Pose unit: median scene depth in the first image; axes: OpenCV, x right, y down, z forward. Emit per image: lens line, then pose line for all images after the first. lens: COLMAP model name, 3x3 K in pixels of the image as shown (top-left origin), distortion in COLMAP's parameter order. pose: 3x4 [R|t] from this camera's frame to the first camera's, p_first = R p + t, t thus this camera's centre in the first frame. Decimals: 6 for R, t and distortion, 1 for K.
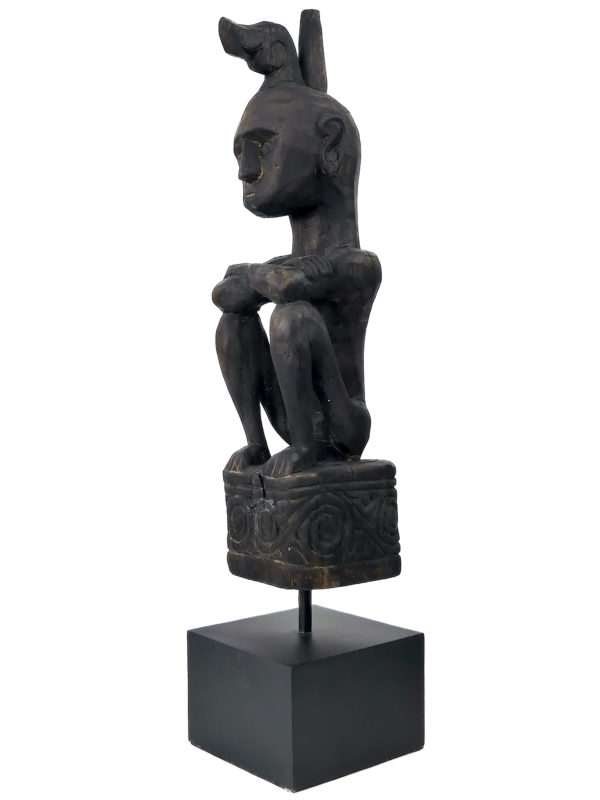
lens RADIAL K [[1145.8, 0, 300.0], [0, 1145.8, 400.0], [0, 0, 1]] dist [-0.030164, -0.039942]
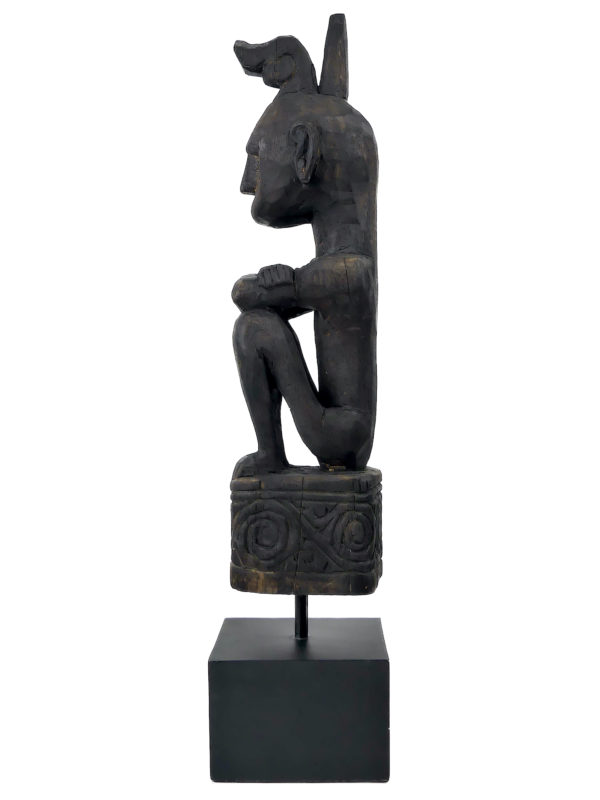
lens RADIAL K [[1145.8, 0, 300.0], [0, 1145.8, 400.0], [0, 0, 1]] dist [-0.030164, -0.039942]
pose [[0.759357, 0.039795, -0.649456, 0.683411], [-0.037245, 0.999150, 0.017675, -0.025004], [0.649607, 0.010767, 0.760194, 0.243758]]
